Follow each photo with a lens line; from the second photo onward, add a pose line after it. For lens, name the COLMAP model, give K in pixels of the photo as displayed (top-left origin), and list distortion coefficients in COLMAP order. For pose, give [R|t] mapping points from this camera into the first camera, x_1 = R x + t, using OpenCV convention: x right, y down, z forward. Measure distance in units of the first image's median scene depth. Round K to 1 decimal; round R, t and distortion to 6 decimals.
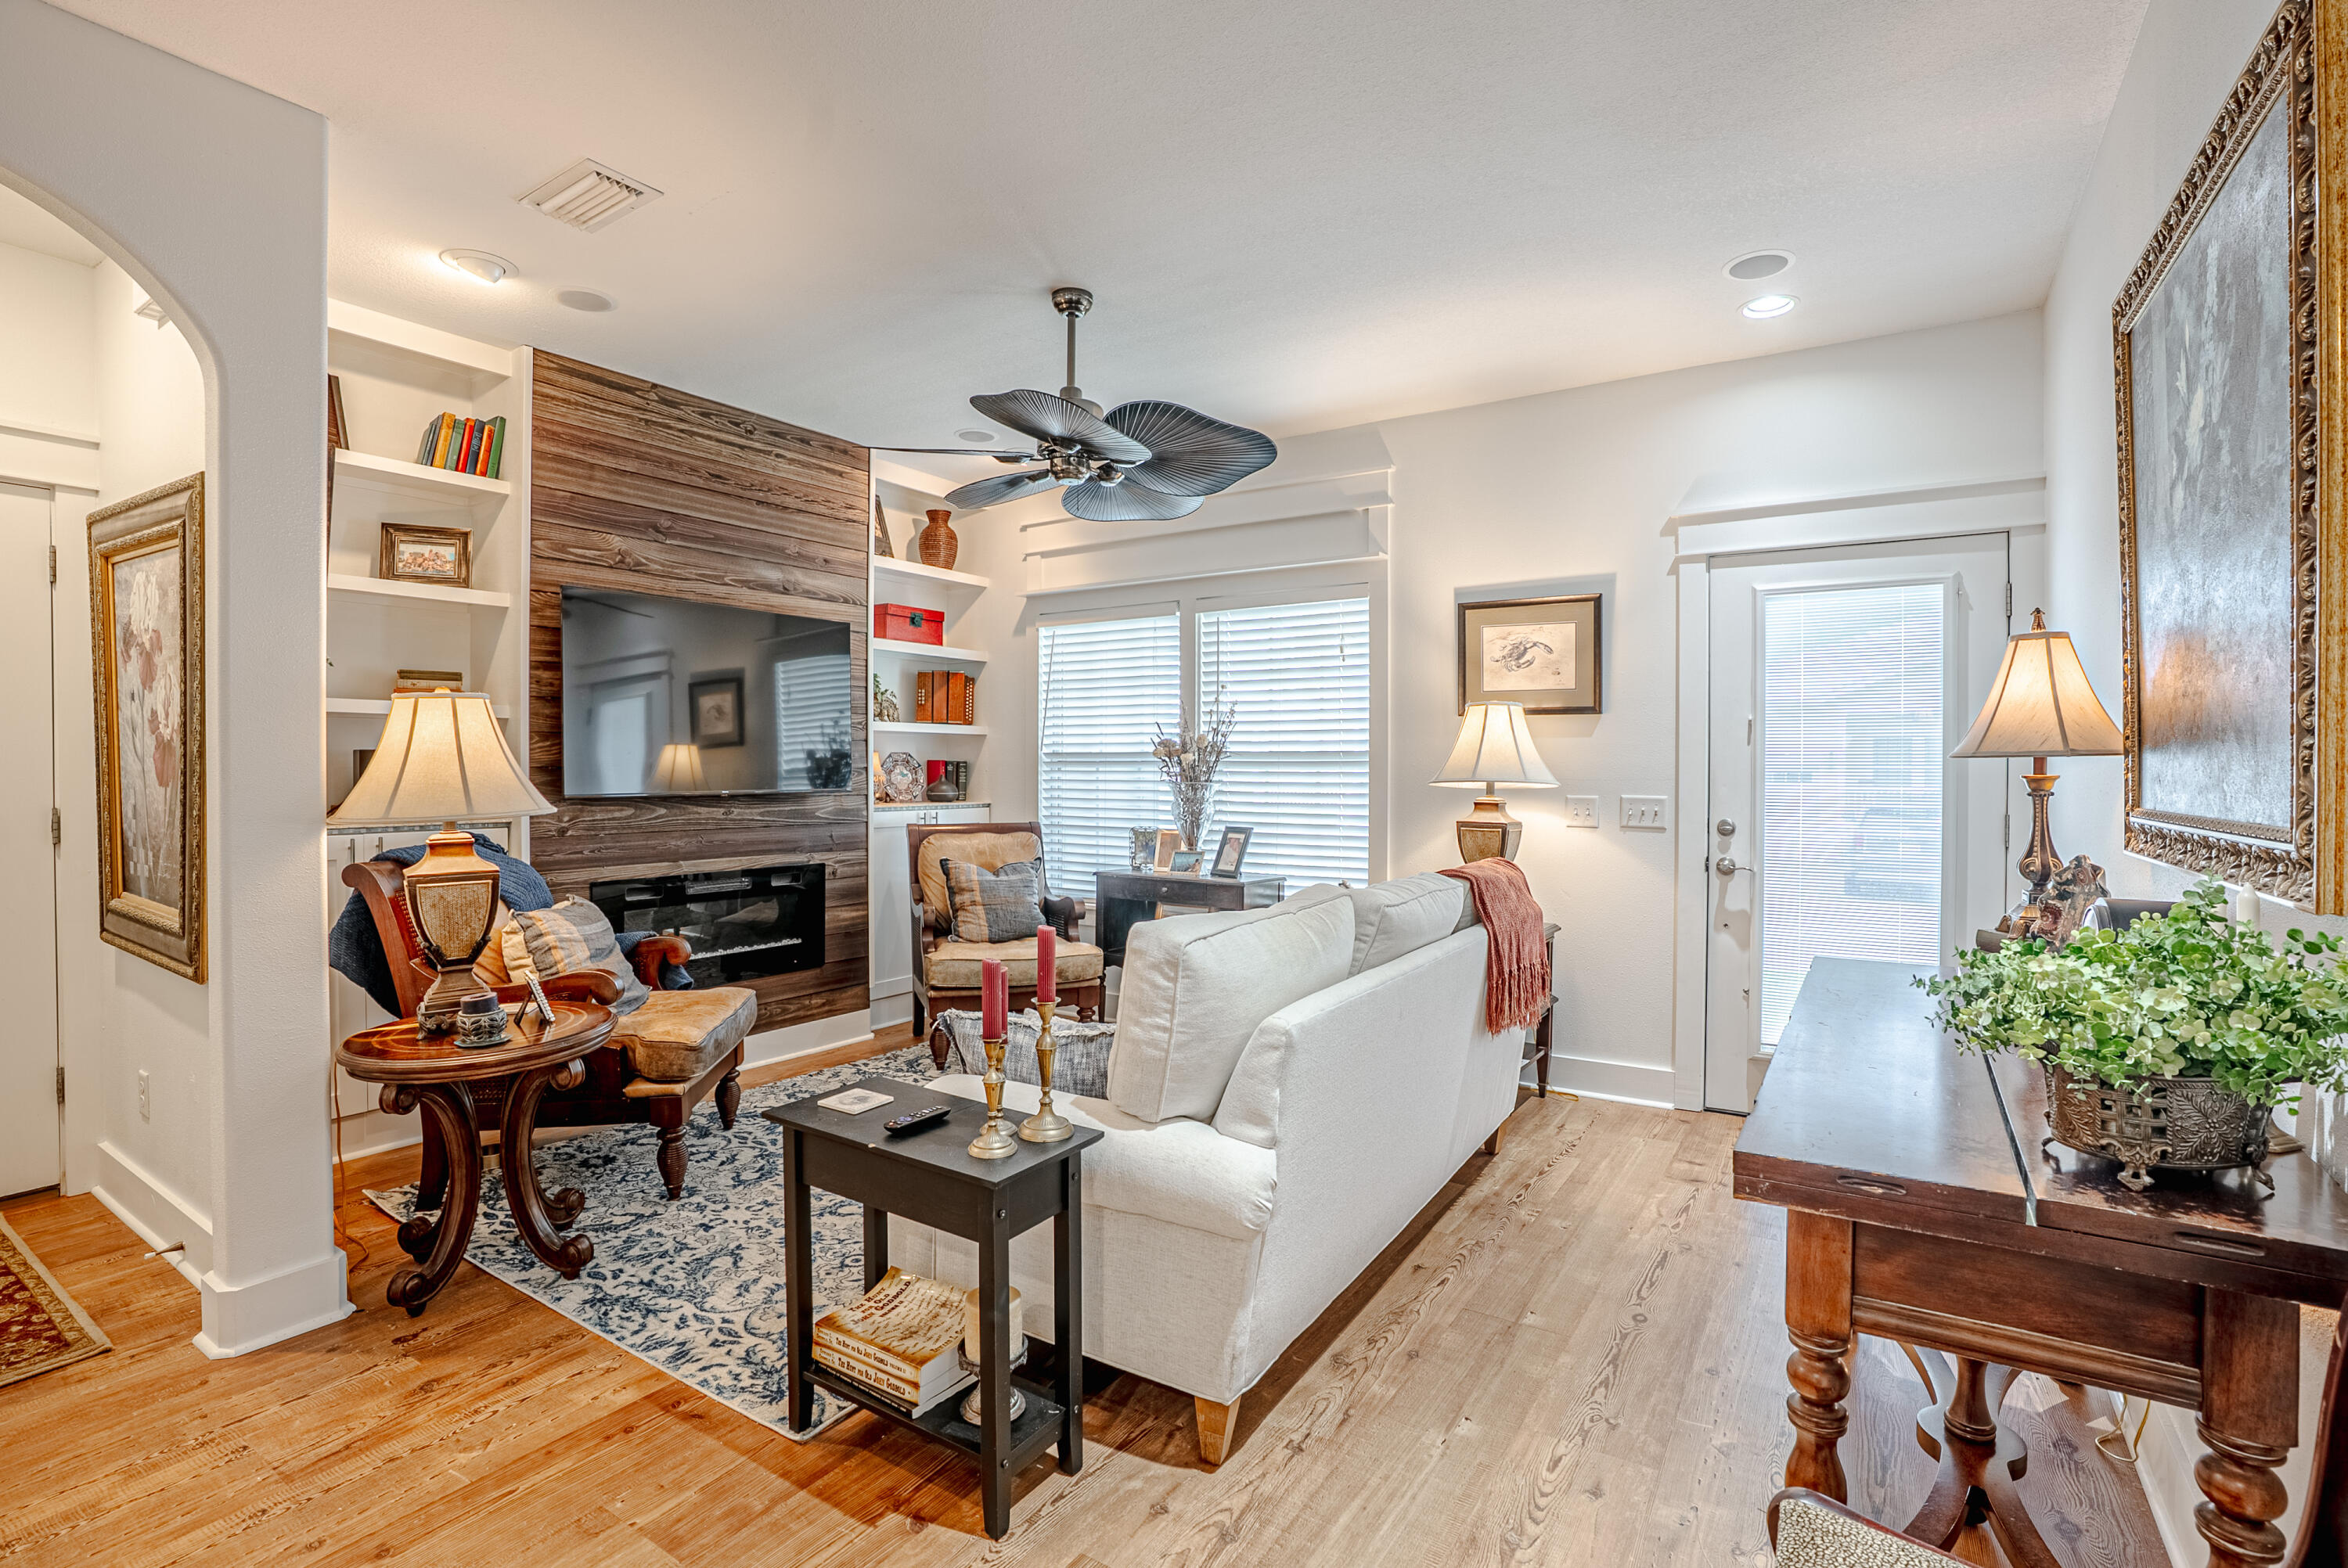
lens RADIAL K [[1111.3, 0, 1196.6], [0, 1111.3, 785.8], [0, 0, 1]] dist [-0.063271, 0.020683]
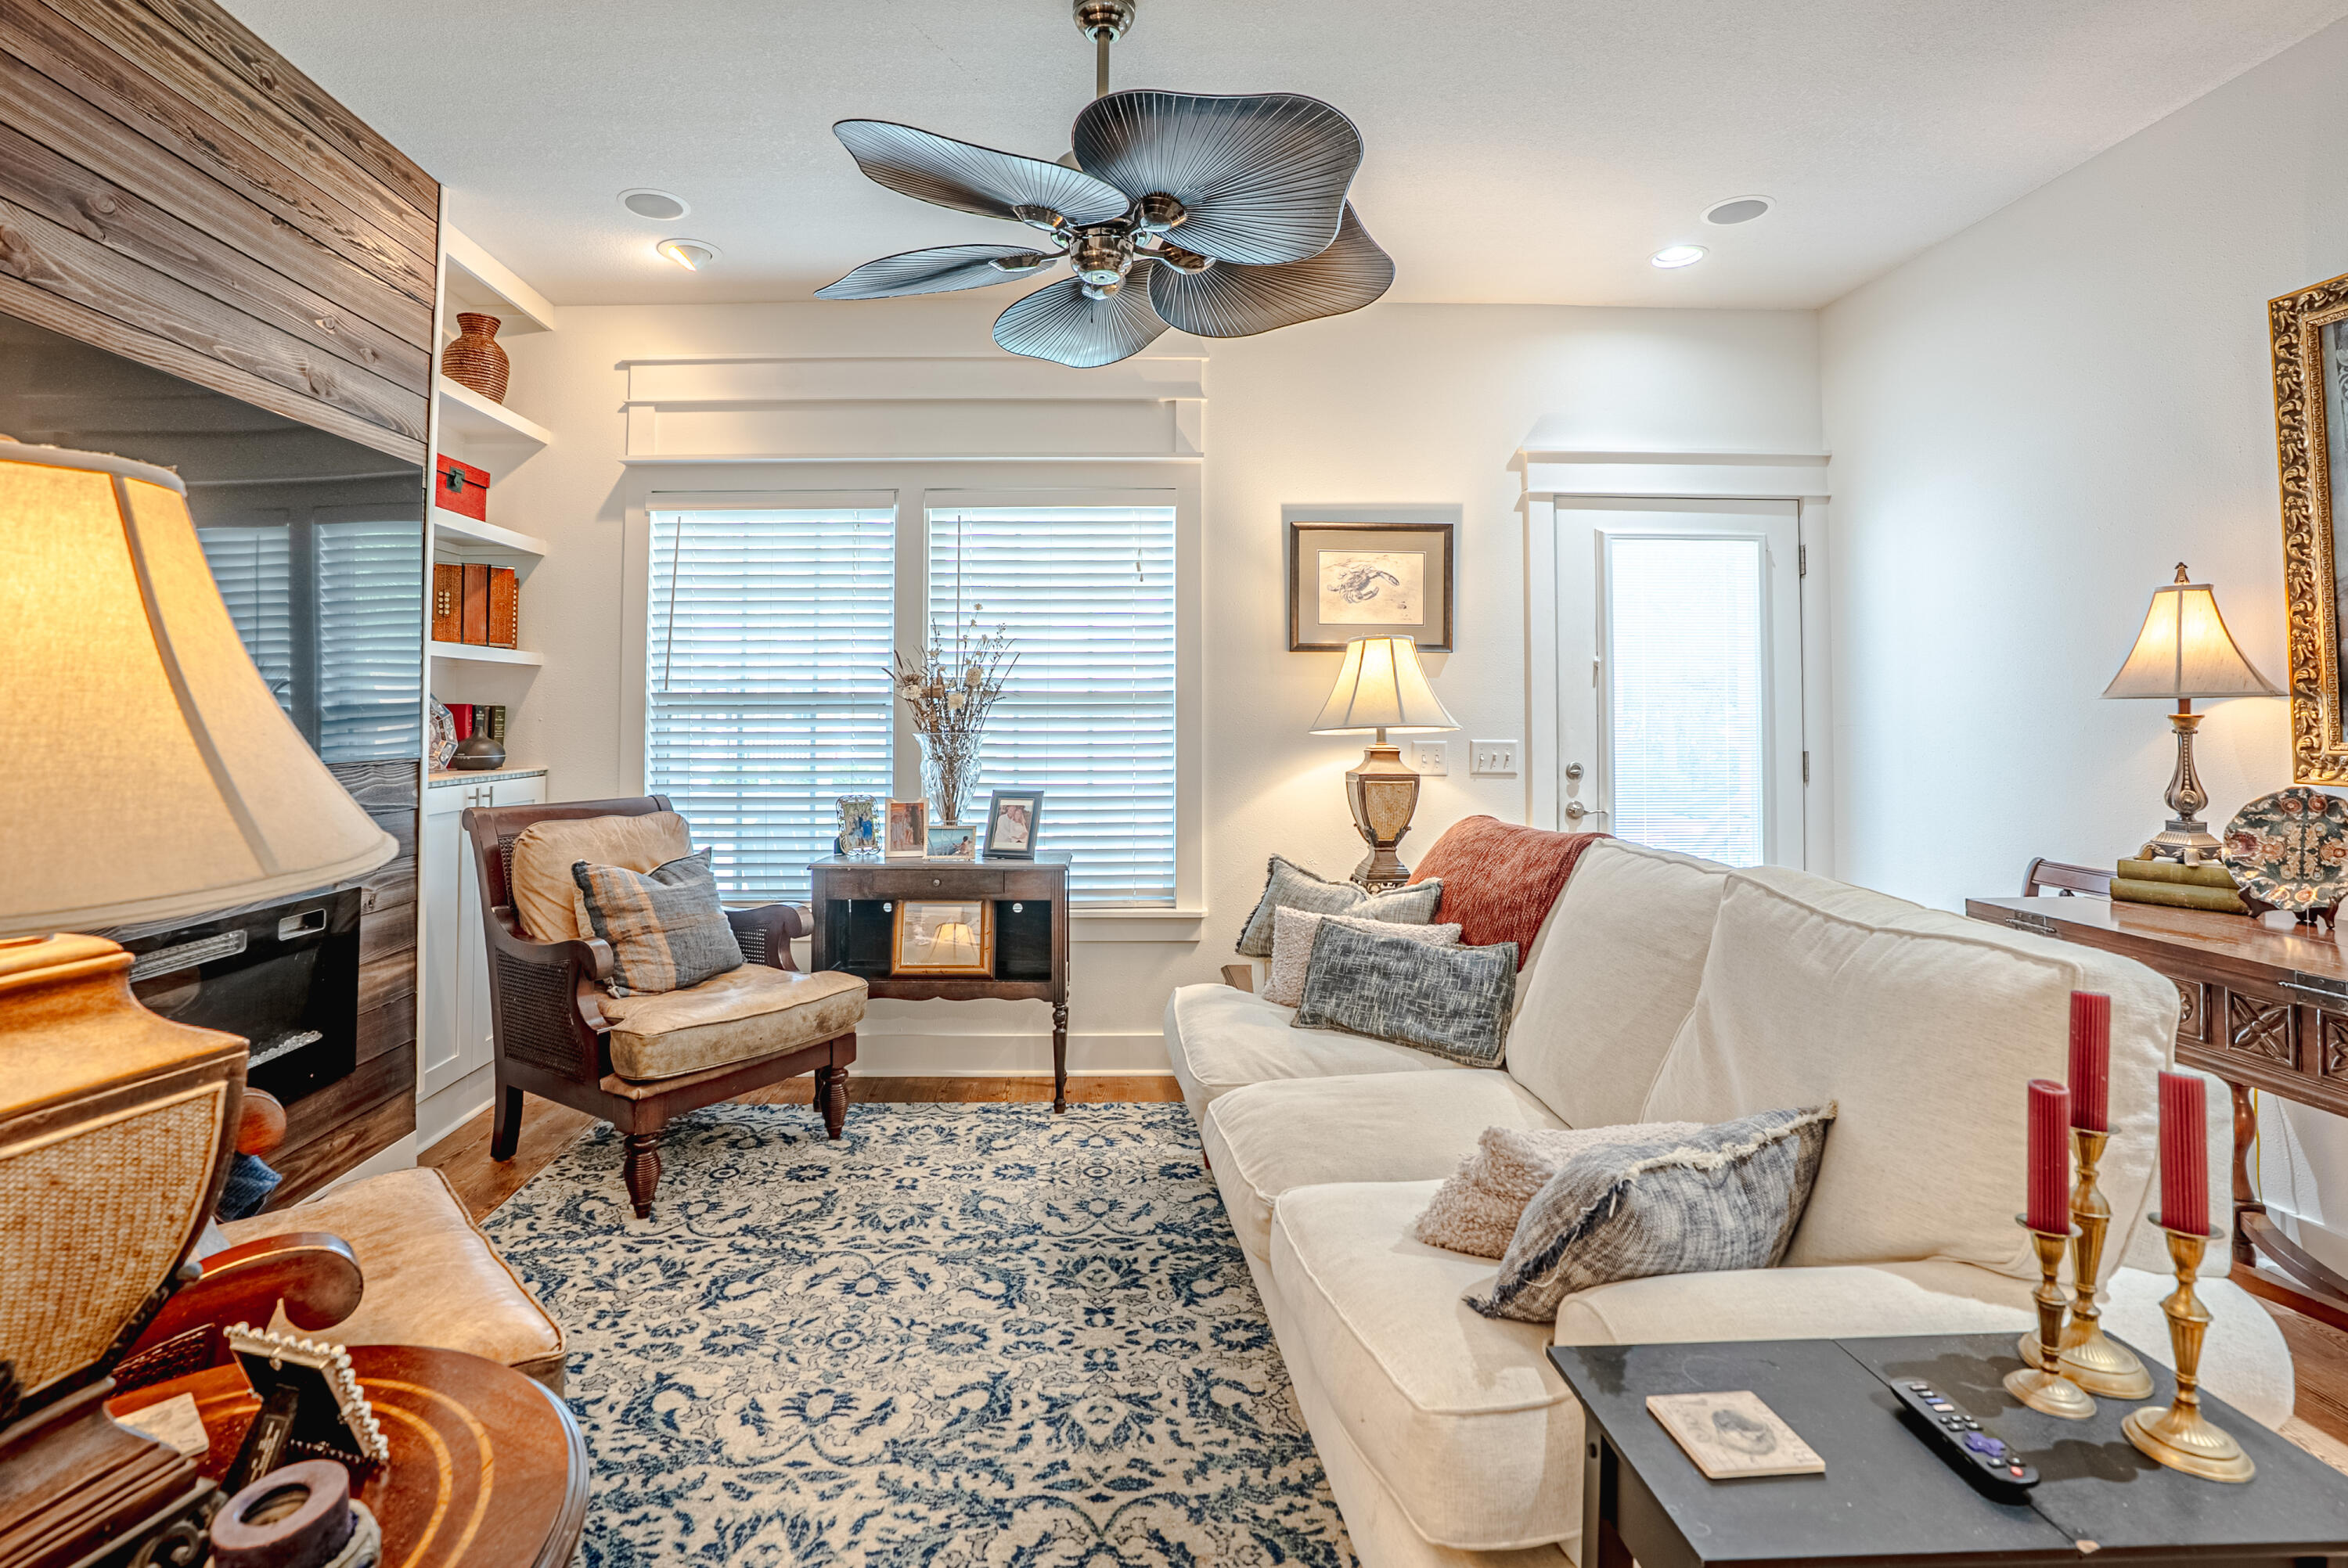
lens RADIAL K [[1111.3, 0, 1126.0], [0, 1111.3, 689.5], [0, 0, 1]] dist [-0.063271, 0.020683]
pose [[0.826945, 0.007458, 0.562234, -0.378519], [0.014845, 0.999274, -0.035090, -0.005560], [-0.562087, 0.037363, 0.826234, 0.379710]]
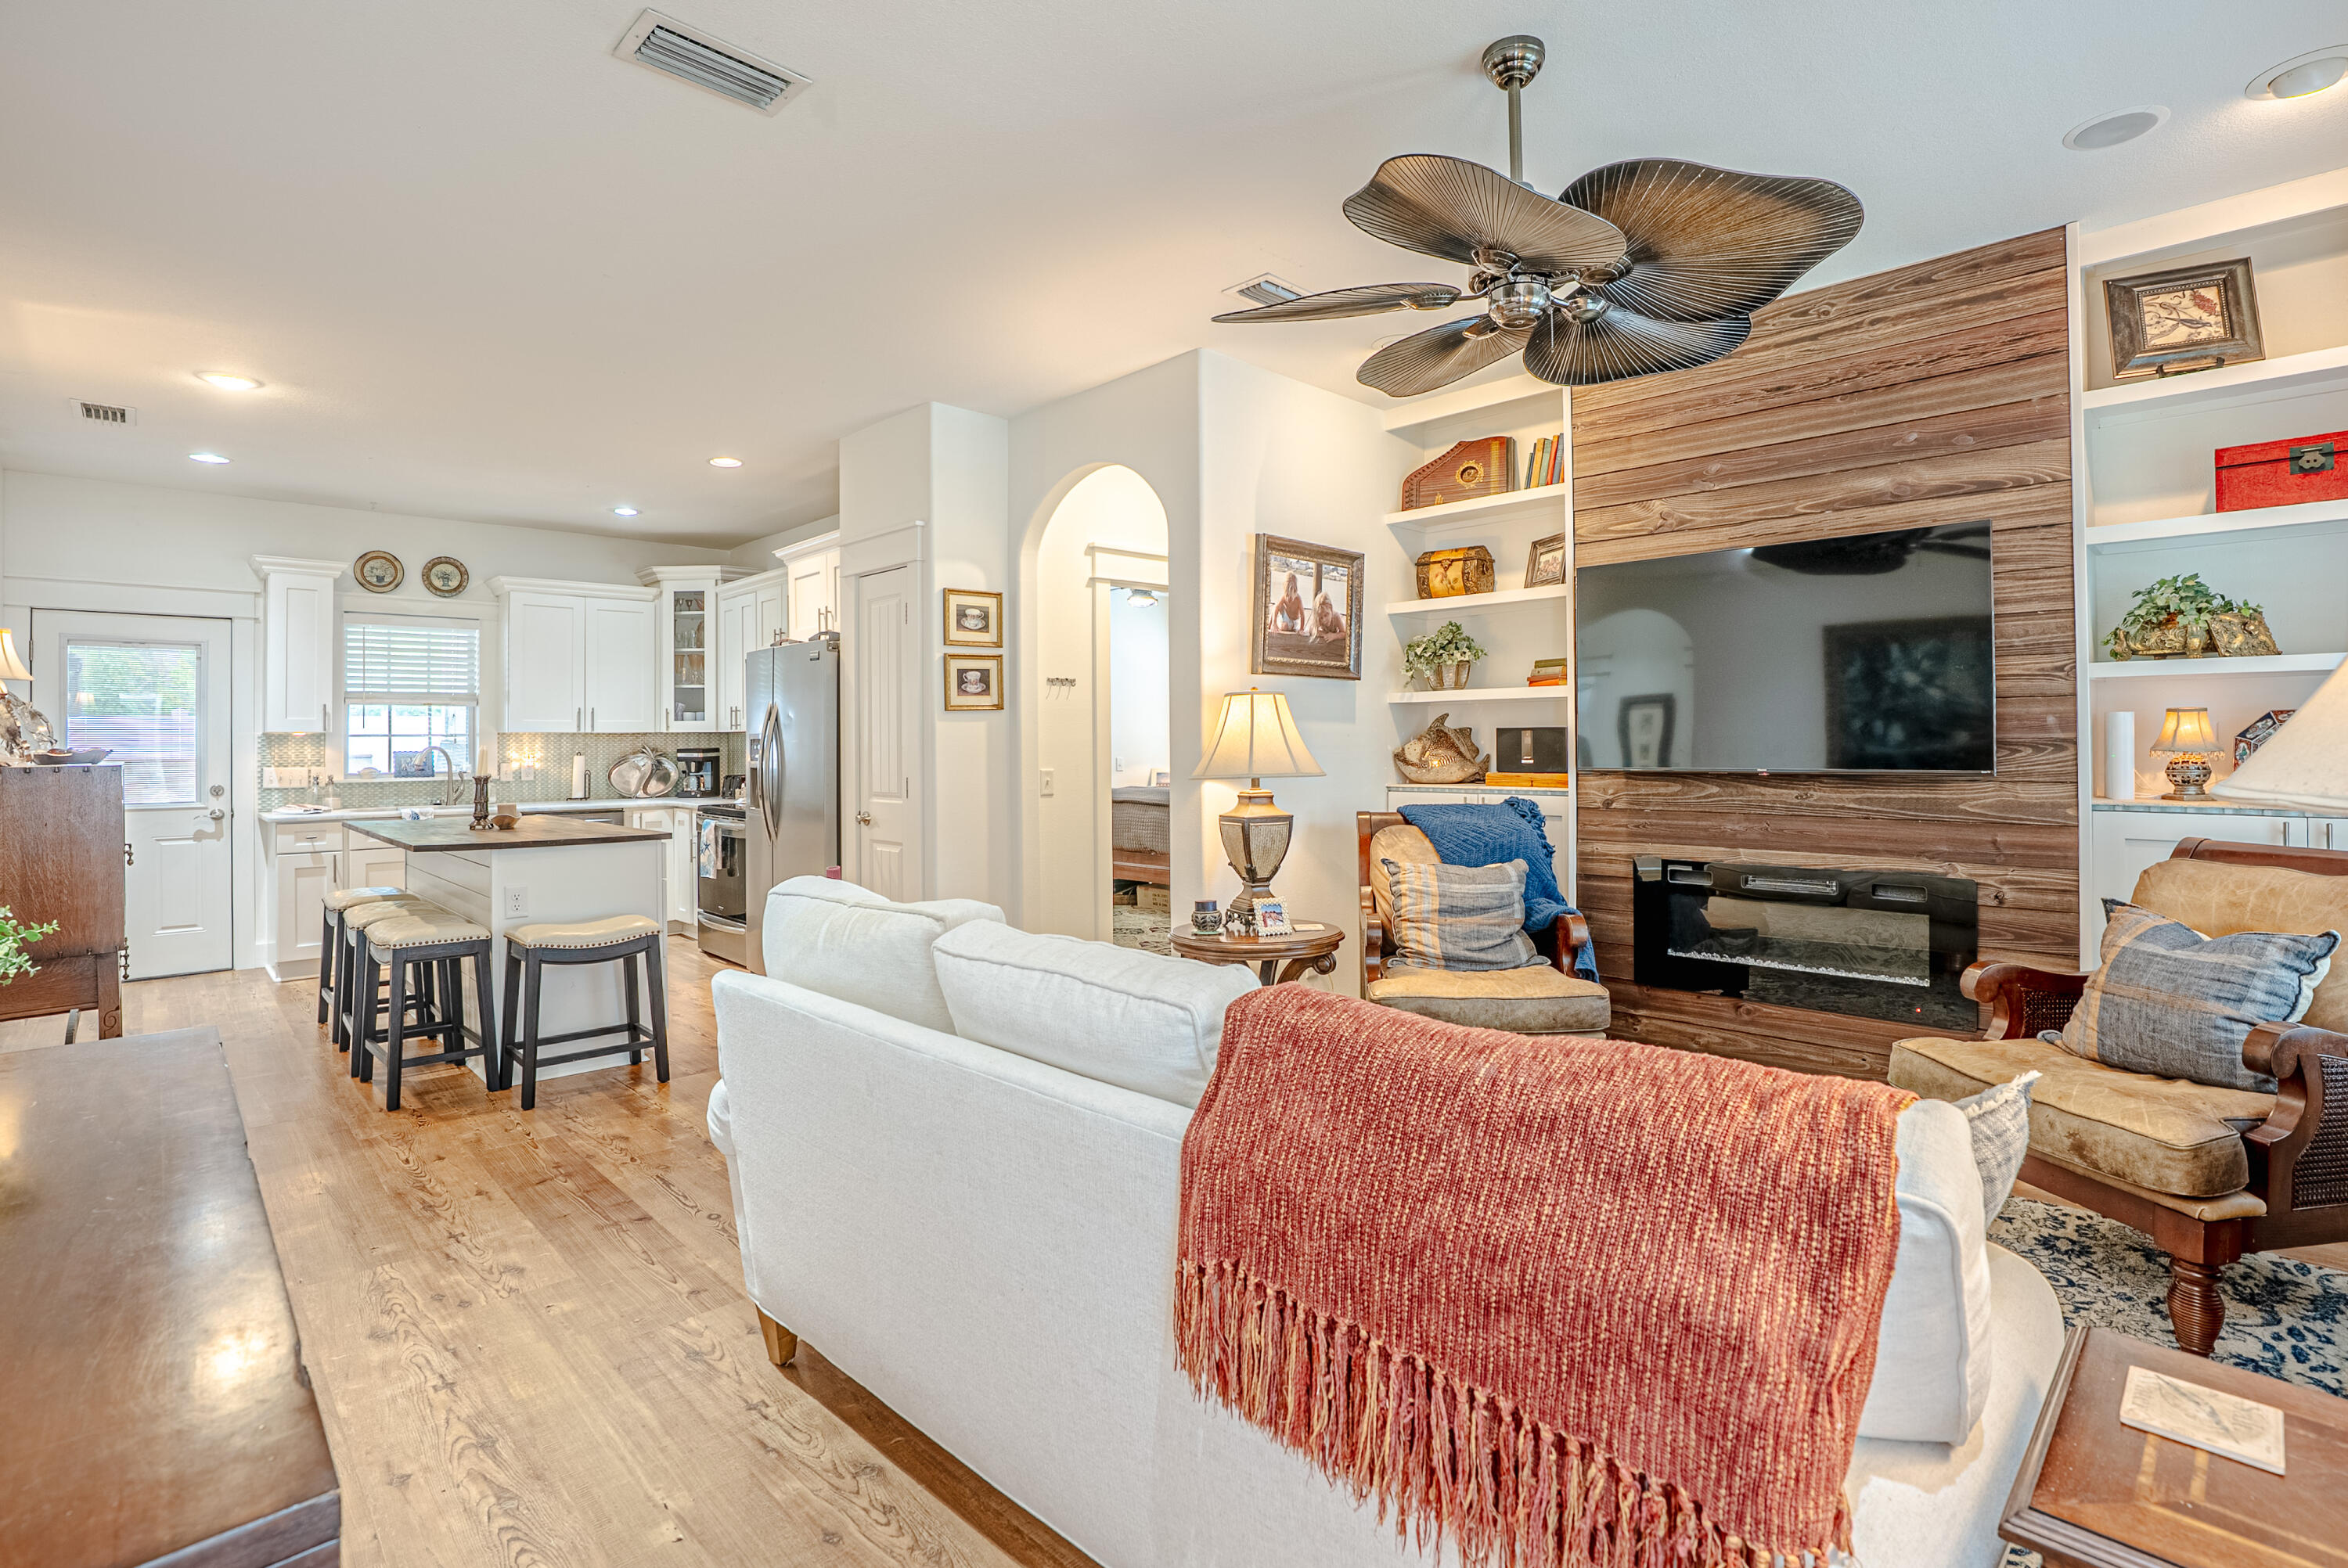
lens RADIAL K [[1111.3, 0, 1185.5], [0, 1111.3, 739.0], [0, 0, 1]] dist [-0.063271, 0.020683]
pose [[-0.226173, -0.001080, -0.974087, 0.483365], [-0.009479, 0.999954, 0.001092, -0.014925], [0.974041, 0.009481, -0.226173, 0.783609]]
